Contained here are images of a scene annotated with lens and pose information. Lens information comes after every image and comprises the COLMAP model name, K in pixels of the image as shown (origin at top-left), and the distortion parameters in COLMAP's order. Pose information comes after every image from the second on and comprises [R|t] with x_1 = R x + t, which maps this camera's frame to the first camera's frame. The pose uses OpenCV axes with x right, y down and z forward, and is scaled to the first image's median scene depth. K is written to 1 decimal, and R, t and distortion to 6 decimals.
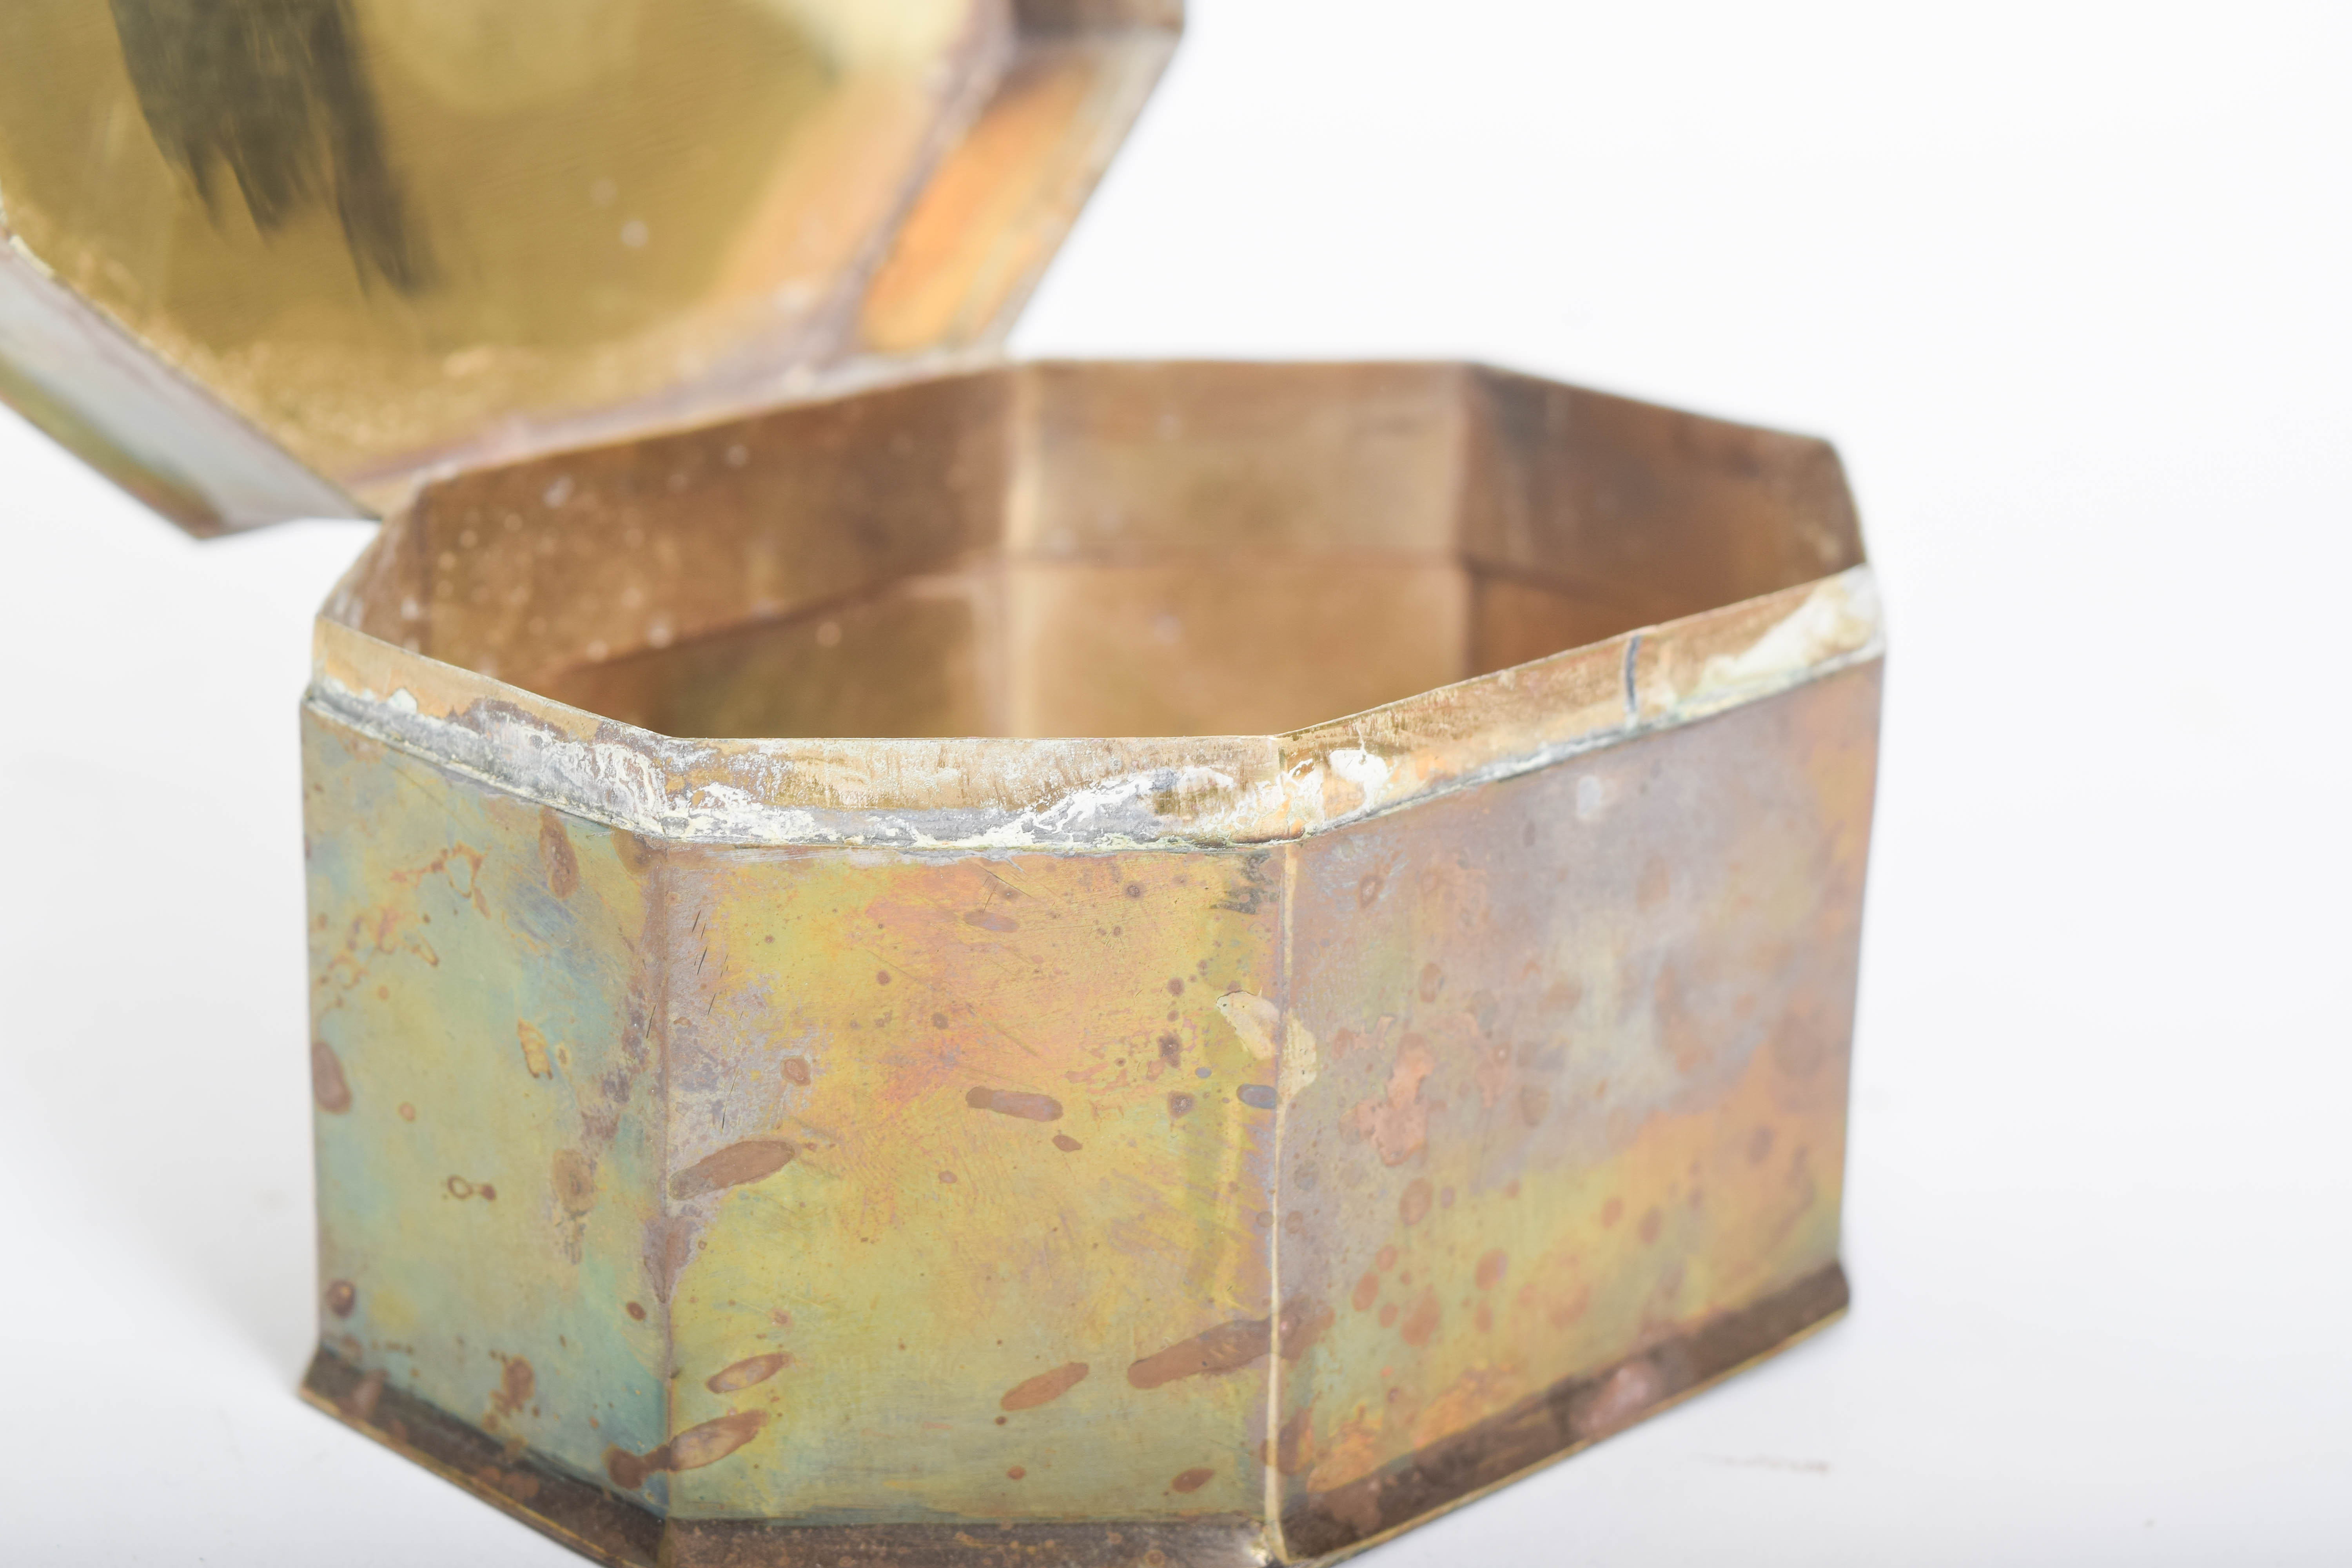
lens RADIAL K [[5216.4, 0, 1174.8], [0, 5216.4, 789.5], [0, 0, 1]] dist [-0.051213, 0.000000]
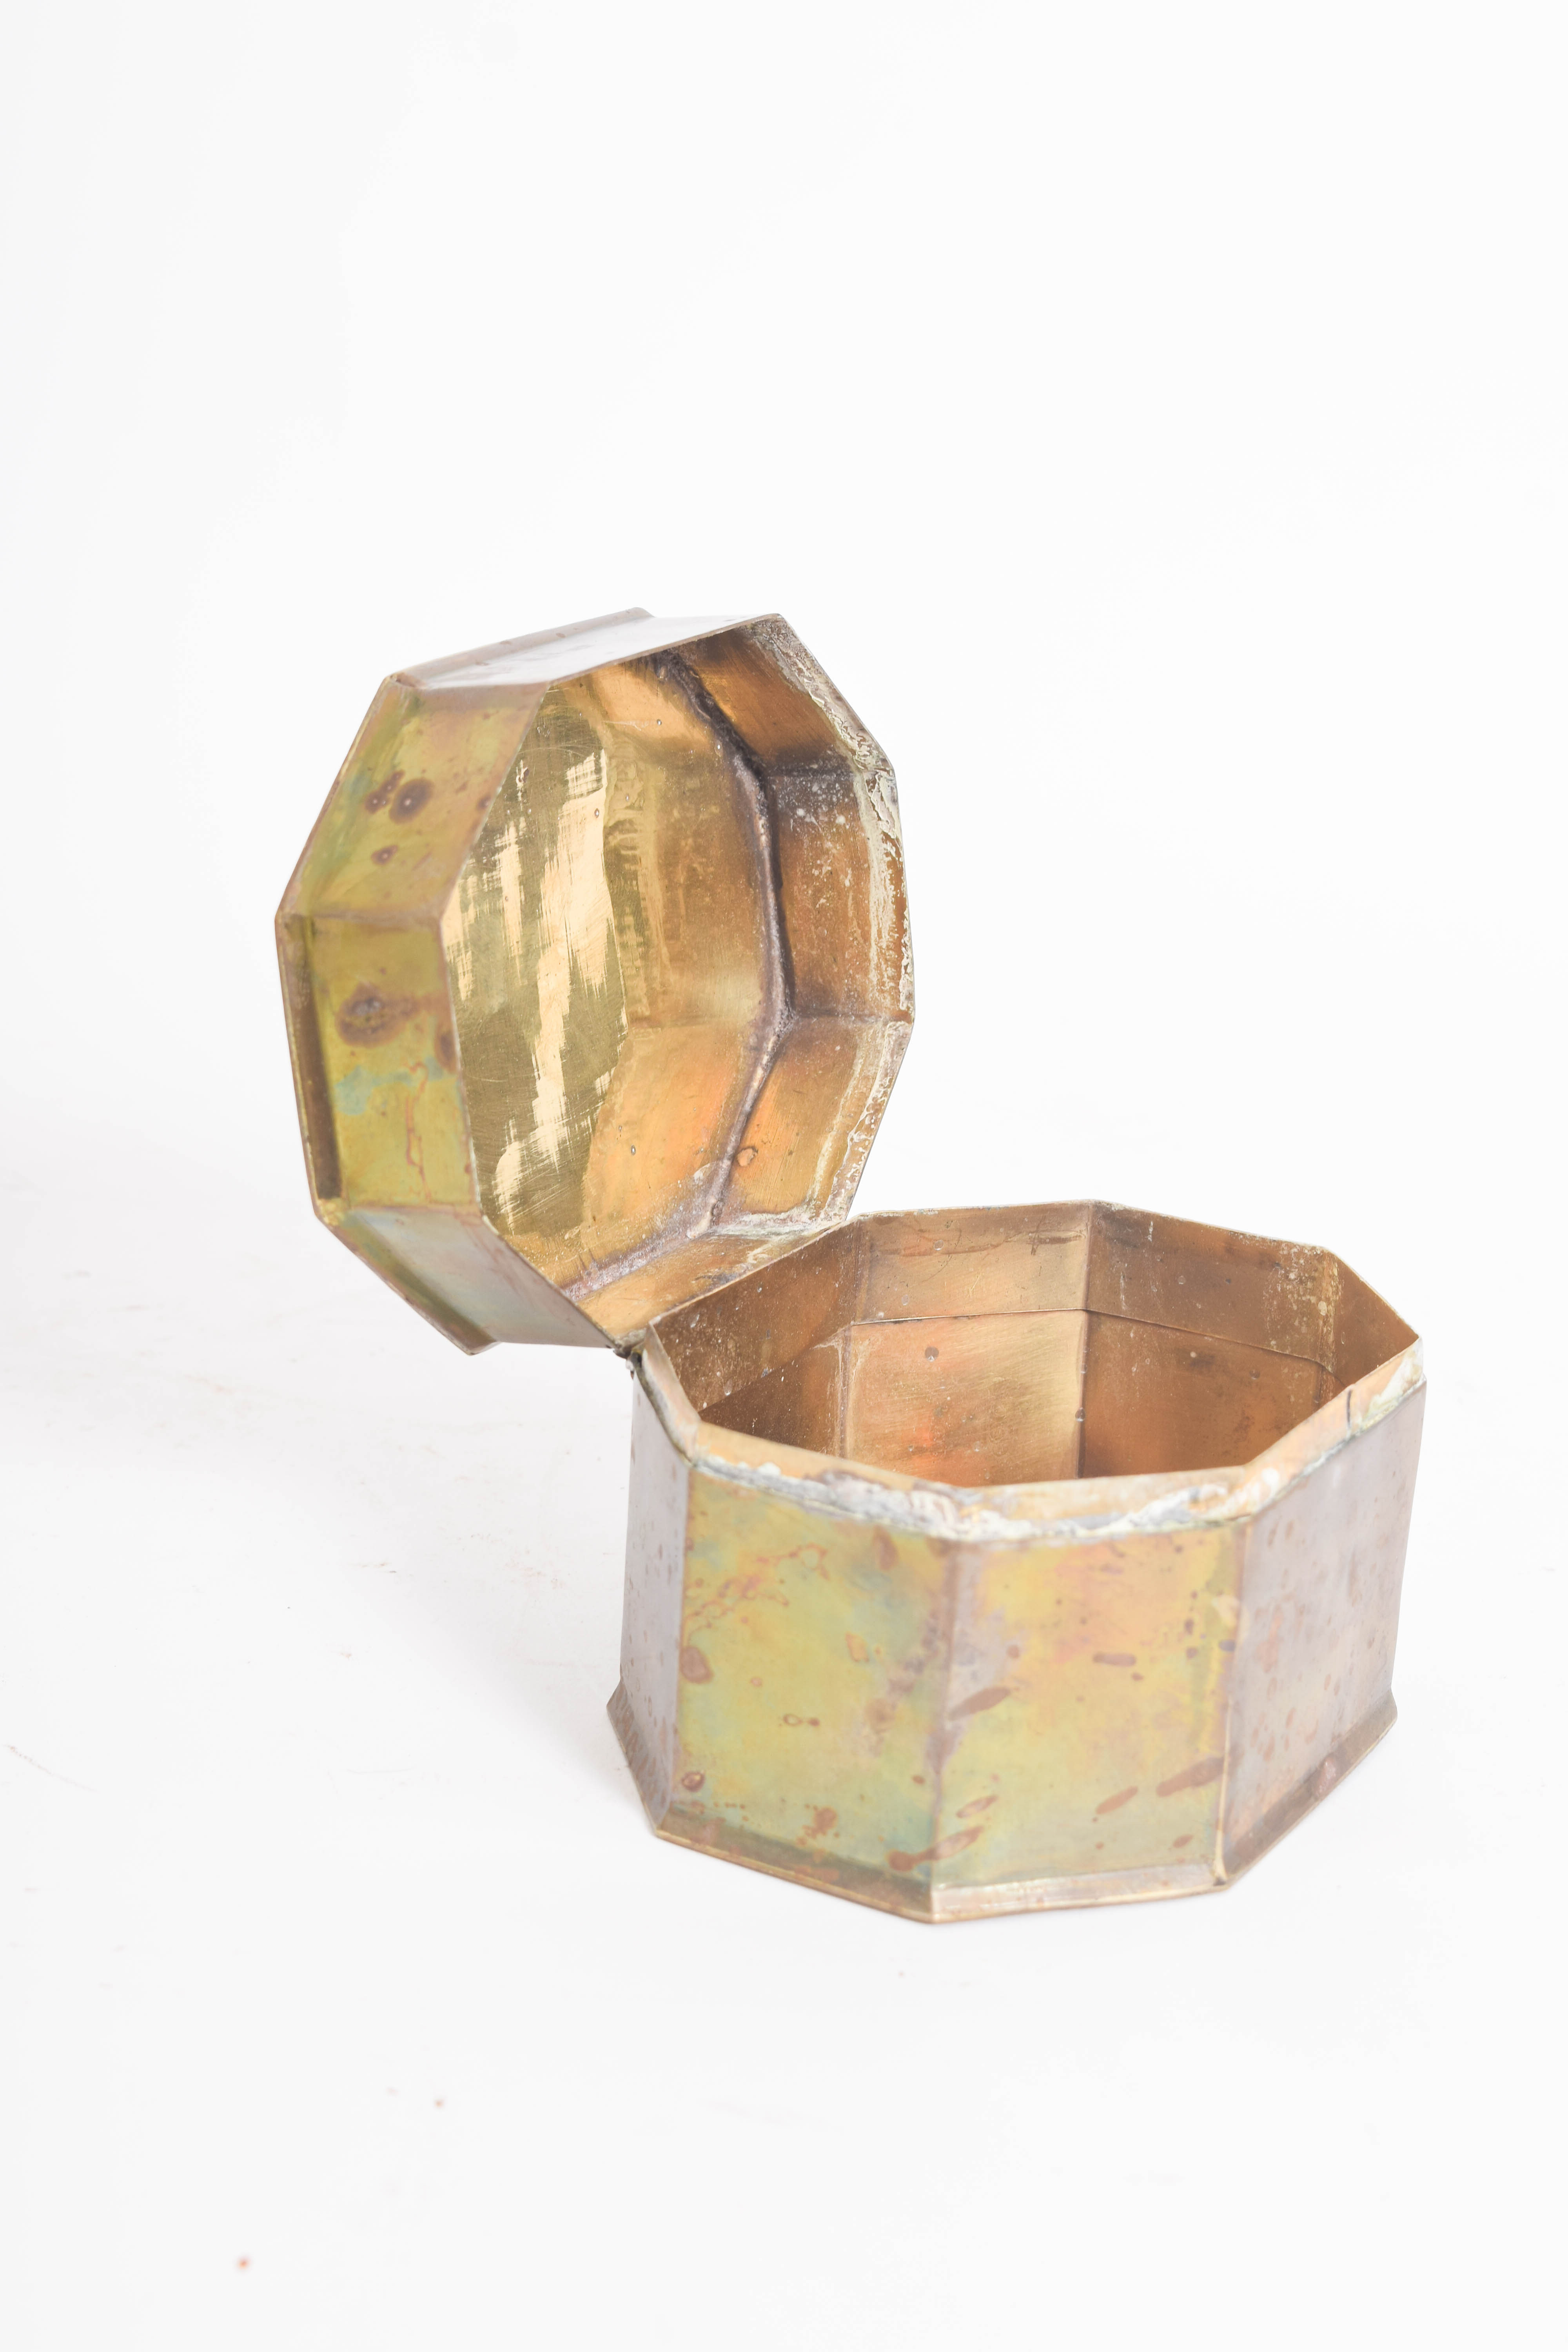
lens RADIAL K [[4113.6, 0, 784.6], [0, 4113.6, 1169.3], [0, 0, 1]] dist [-0.004584, 0.000000]
pose [[0.966364, -0.045848, 0.253060, -0.525303], [0.046571, 0.998910, 0.003135, -0.132570], [-0.252927, 0.008756, 0.967446, -0.462221]]
